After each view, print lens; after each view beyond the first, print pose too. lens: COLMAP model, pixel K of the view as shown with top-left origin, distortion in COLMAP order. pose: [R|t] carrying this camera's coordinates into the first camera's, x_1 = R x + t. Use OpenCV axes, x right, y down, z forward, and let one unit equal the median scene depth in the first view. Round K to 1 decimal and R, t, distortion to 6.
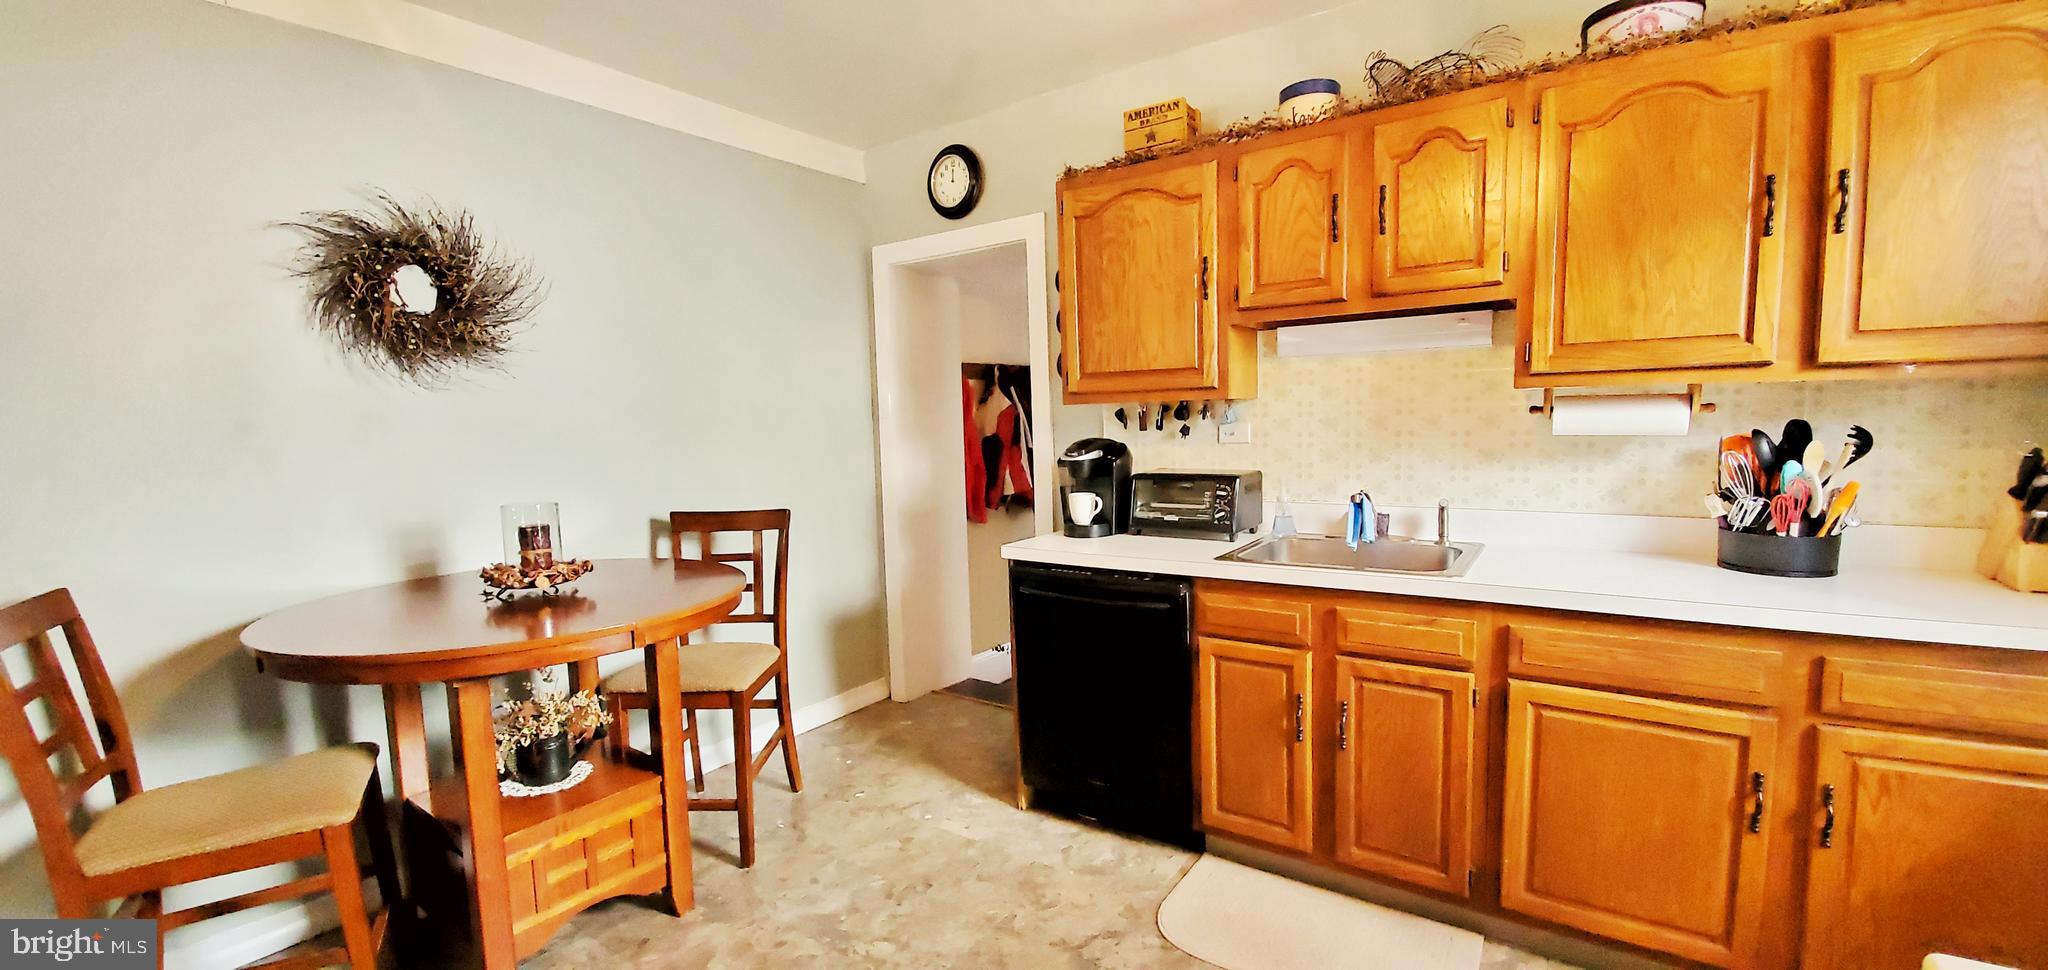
lens RADIAL K [[793.2, 0, 1024.0], [0, 793.2, 485.0], [0, 0, 1]] dist [-0.000263, -0.000126]
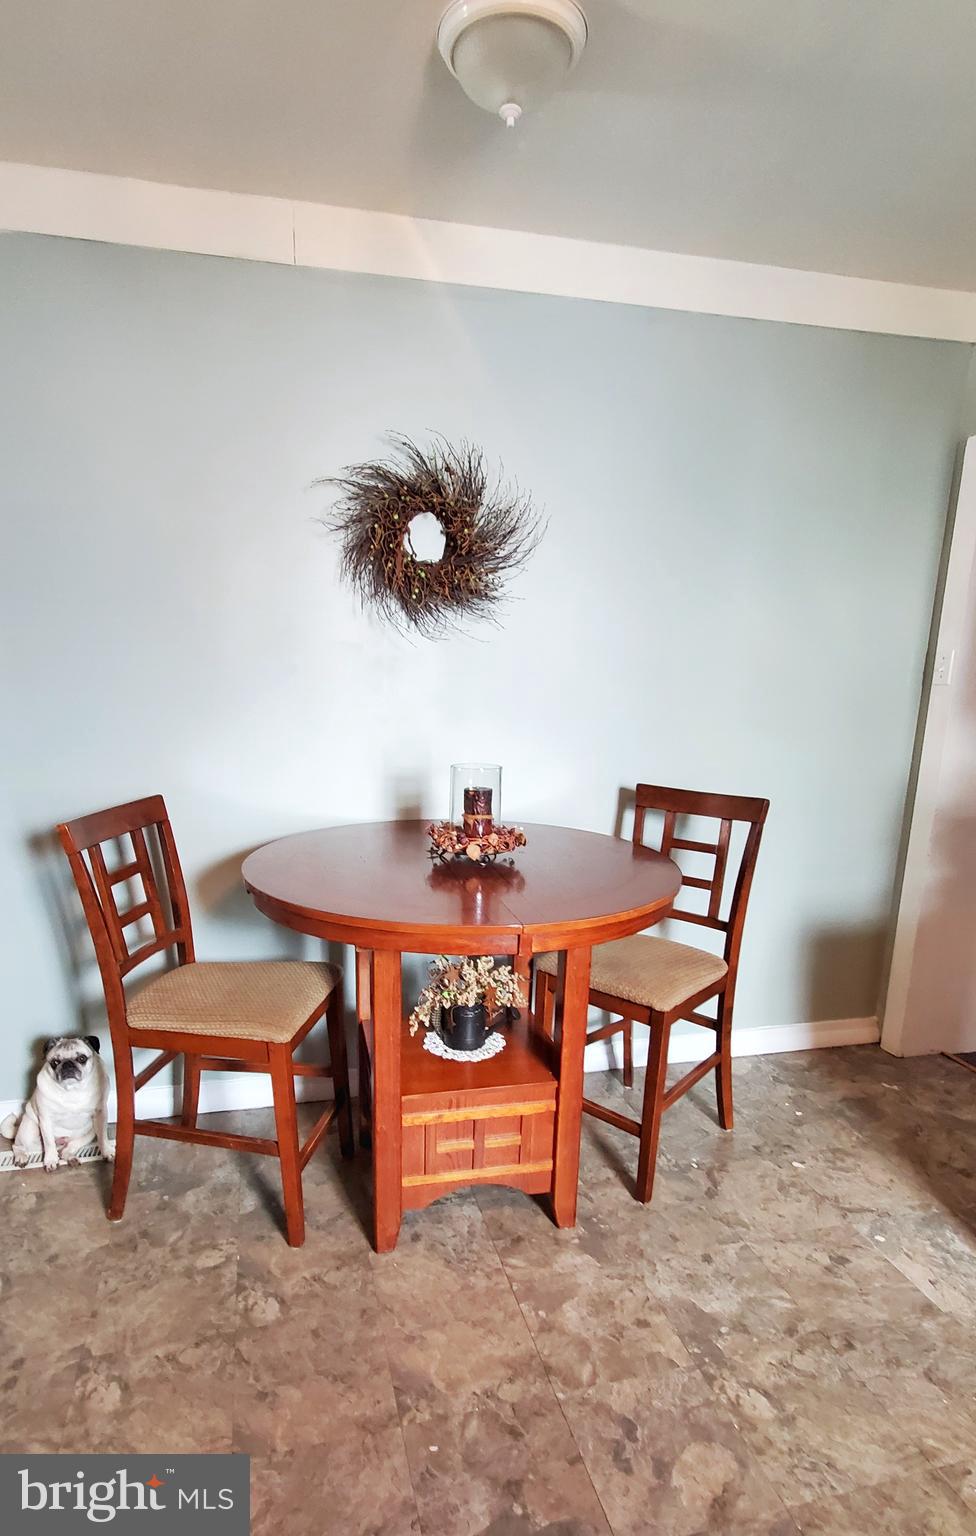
lens RADIAL K [[792.2, 0, 487.0], [0, 792.2, 850.5], [0, 0, 1]] dist [0.013371, -0.013299]
pose [[0.748335, 0.187755, -0.636194, 0.011643], [-0.091013, 0.979096, 0.181898, -0.049350], [0.657047, -0.078219, 0.749780, 0.273767]]
